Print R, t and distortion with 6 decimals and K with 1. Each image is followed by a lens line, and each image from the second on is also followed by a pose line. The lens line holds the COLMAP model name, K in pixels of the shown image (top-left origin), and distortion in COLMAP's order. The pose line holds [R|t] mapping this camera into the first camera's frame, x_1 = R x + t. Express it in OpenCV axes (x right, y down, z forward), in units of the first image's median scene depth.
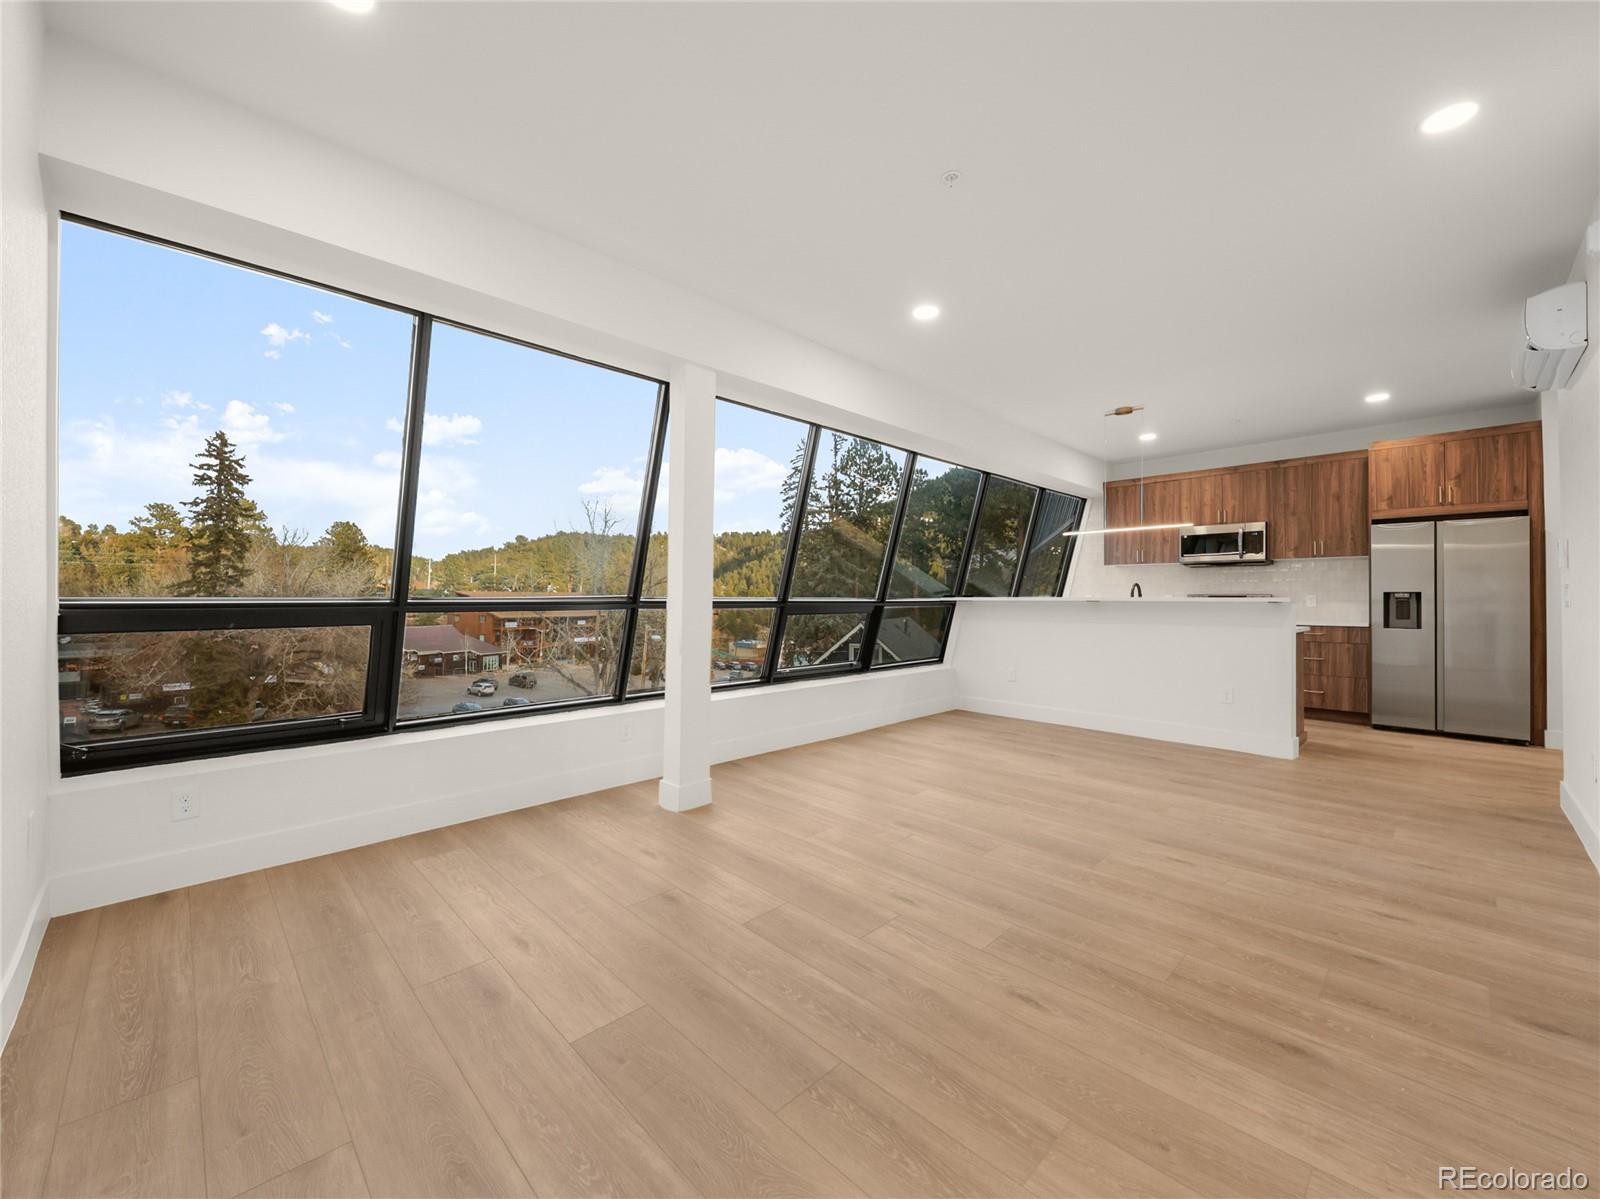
lens RADIAL K [[631.8, 0, 798.0], [0, 631.8, 583.4], [0, 0, 1]] dist [0.012189, -0.006470]
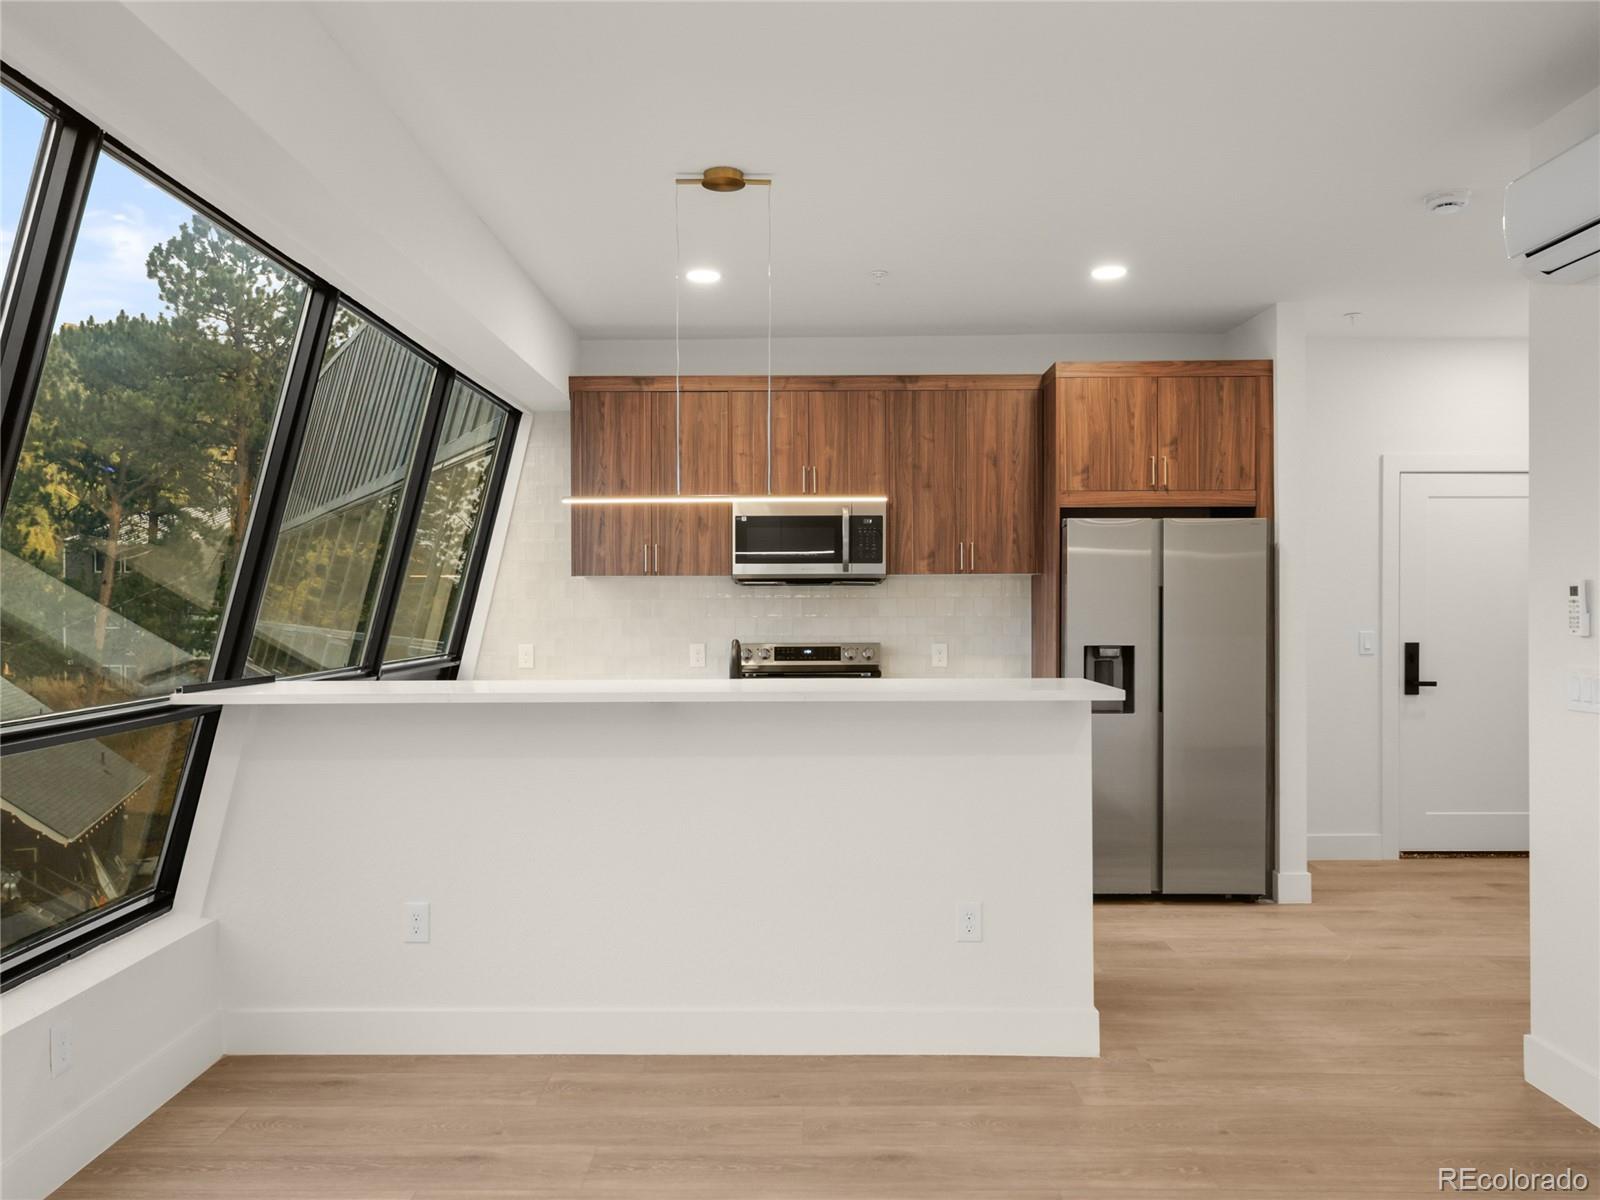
lens RADIAL K [[1163.5, 0, 800.0], [0, 1163.5, 600.0], [0, 0, 1]] dist [0.001292, 0.000321]
pose [[0.698328, -0.004817, 0.715762, 0.044771], [-0.011756, 0.999765, 0.018198, -0.029767], [-0.715682, -0.021123, 0.698107, 0.368846]]
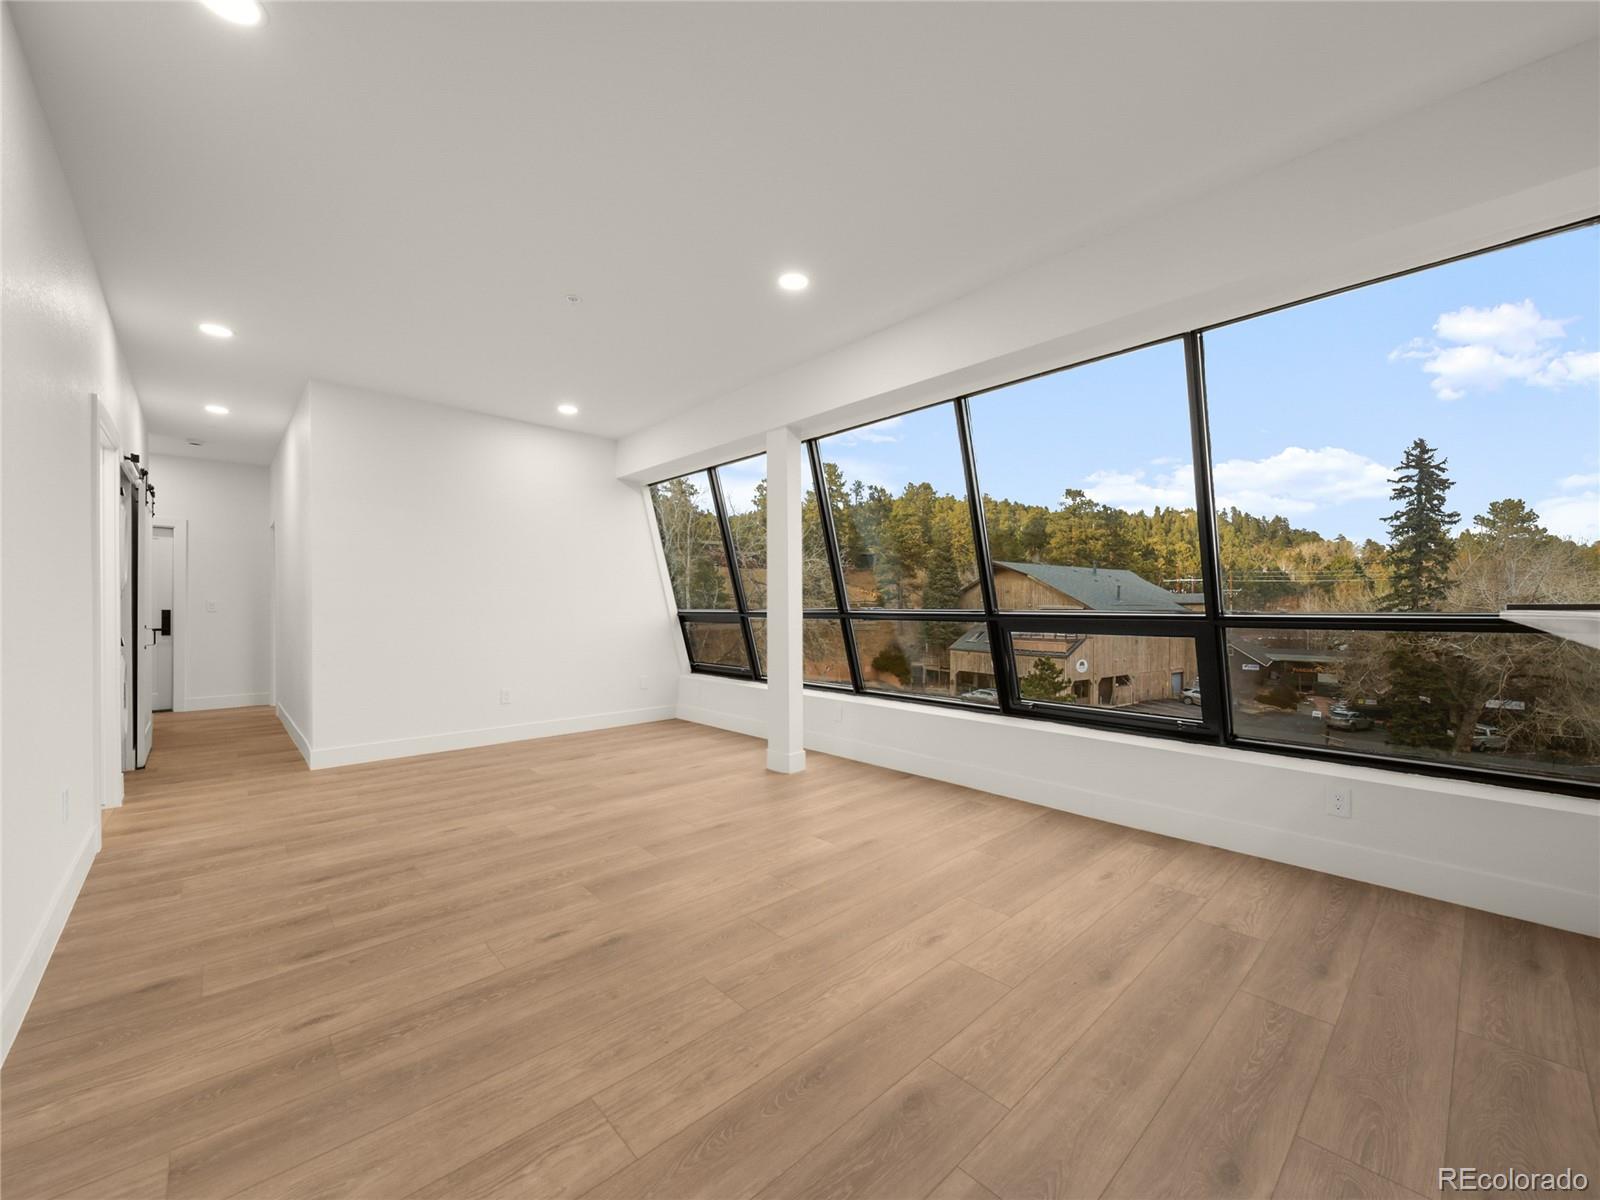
lens RADIAL K [[629.8, 0, 800.0], [0, 629.8, 600.0], [0, 0, 1]] dist [0.015734, -0.006653]
pose [[-0.032200, -0.015357, -0.999363, 0.534052], [0.020475, 0.999662, -0.016021, 0.011364], [0.999272, -0.020978, -0.031874, 0.512873]]
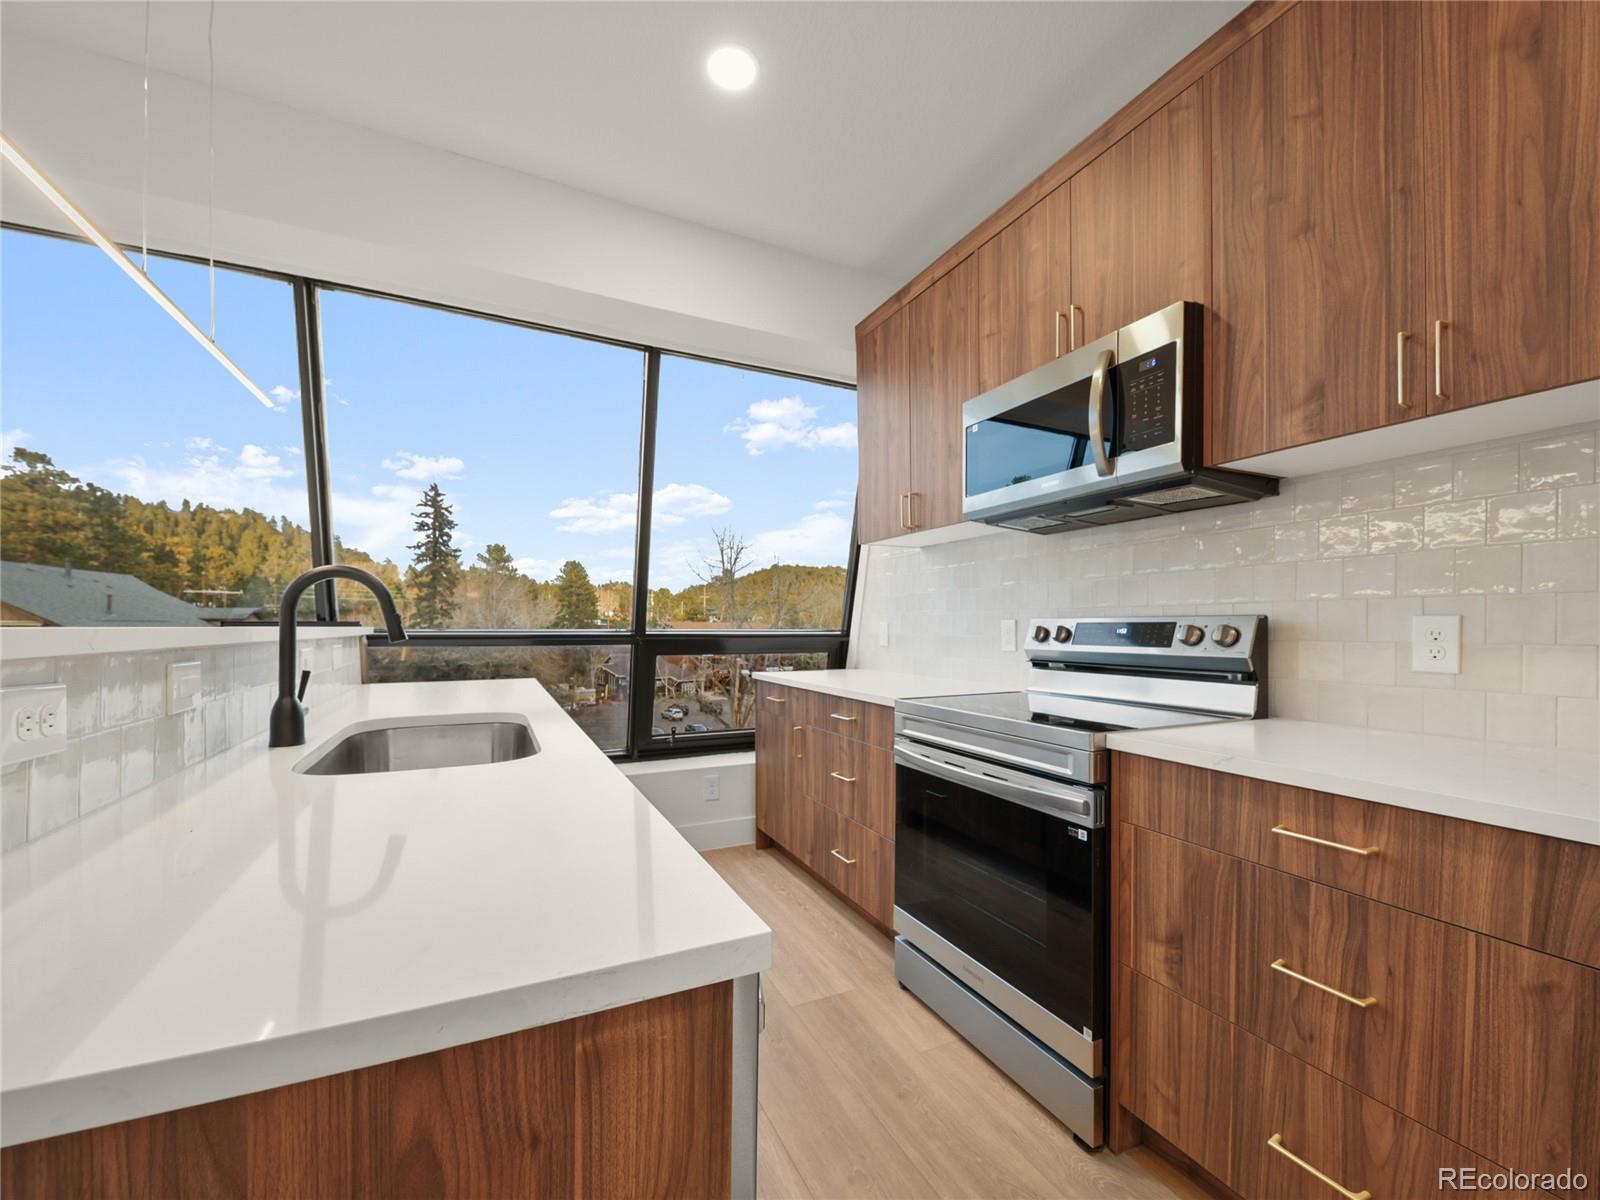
lens RADIAL K [[640.9, 0, 801.1], [0, 640.9, 629.2], [0, 0, 1]] dist [0.019074, -0.010180]
pose [[0.946737, 0.001593, -0.322004, 0.593848], [0.005987, 0.999728, 0.022548, 0.013854], [0.321952, -0.023275, 0.946470, 0.638081]]
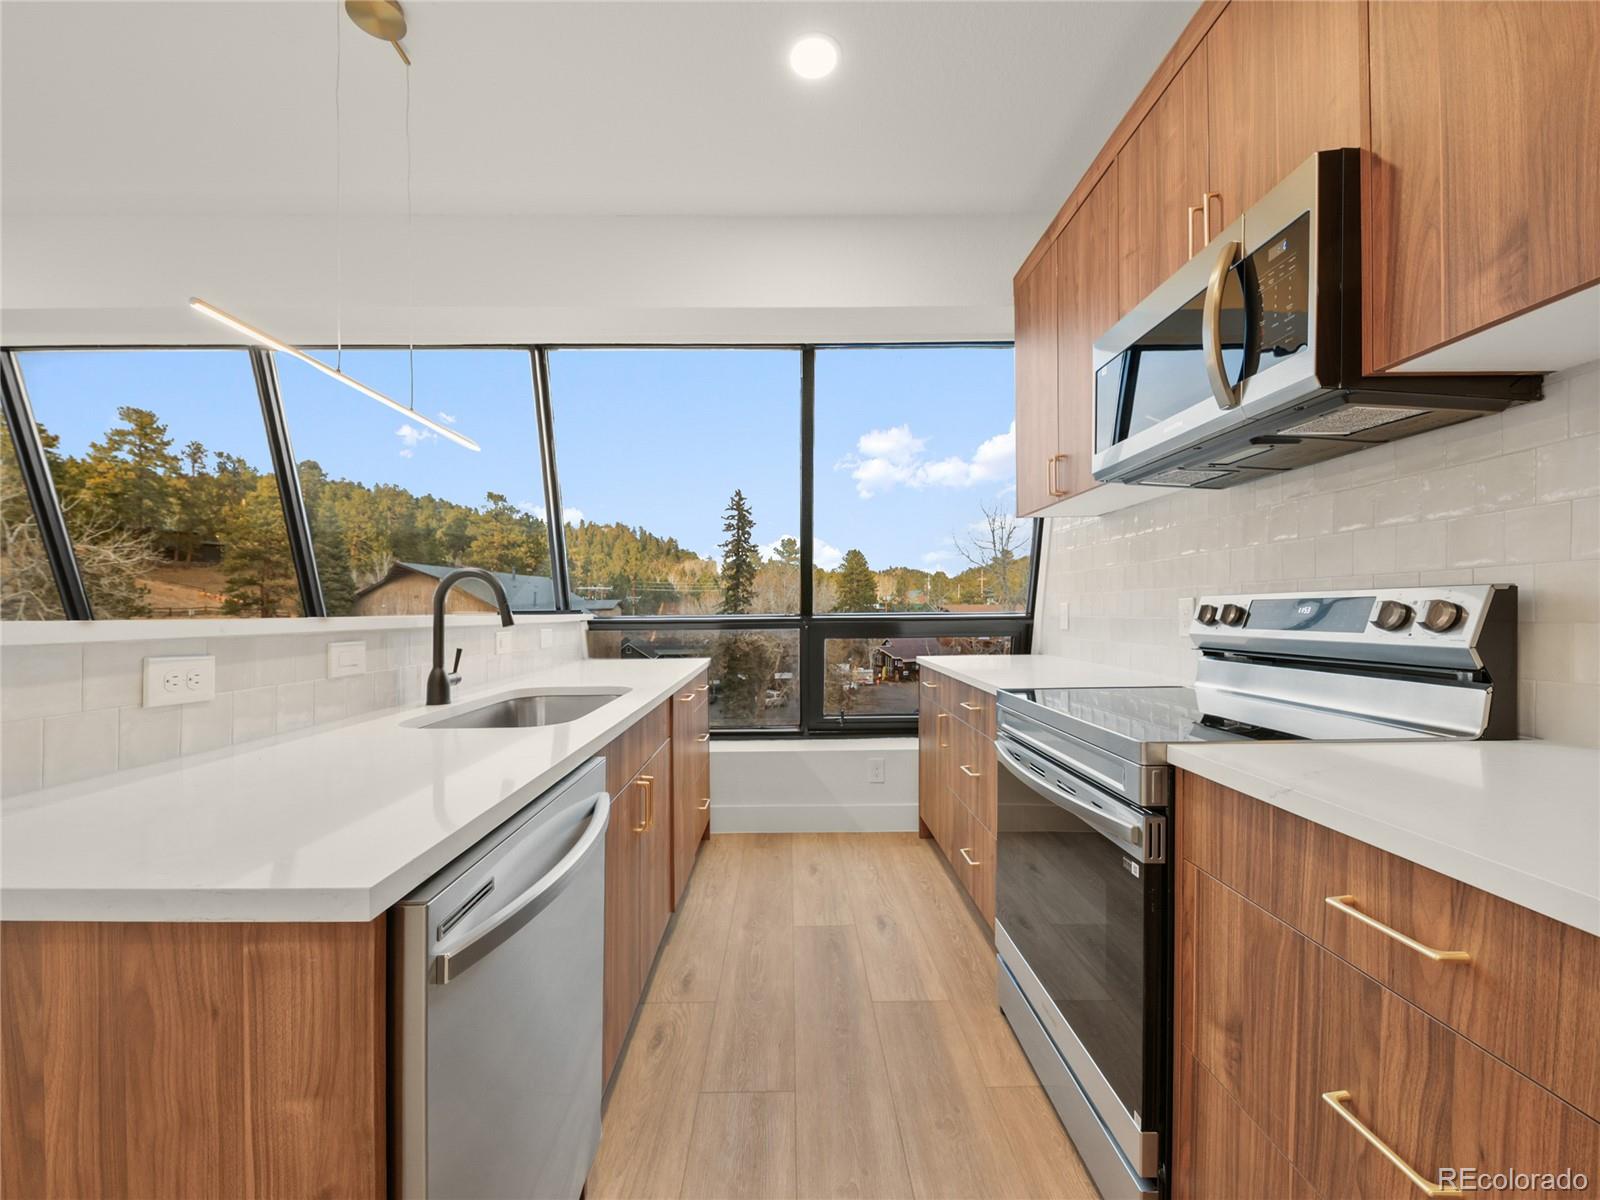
lens RADIAL K [[633.5, 0, 791.6], [0, 633.5, 614.8], [0, 0, 1]] dist [0.011074, -0.006430]
pose [[0.717421, -0.005518, -0.696618, 0.651186], [0.026246, 0.999473, 0.019113, 0.014795], [0.696145, -0.031995, 0.717187, 0.678189]]
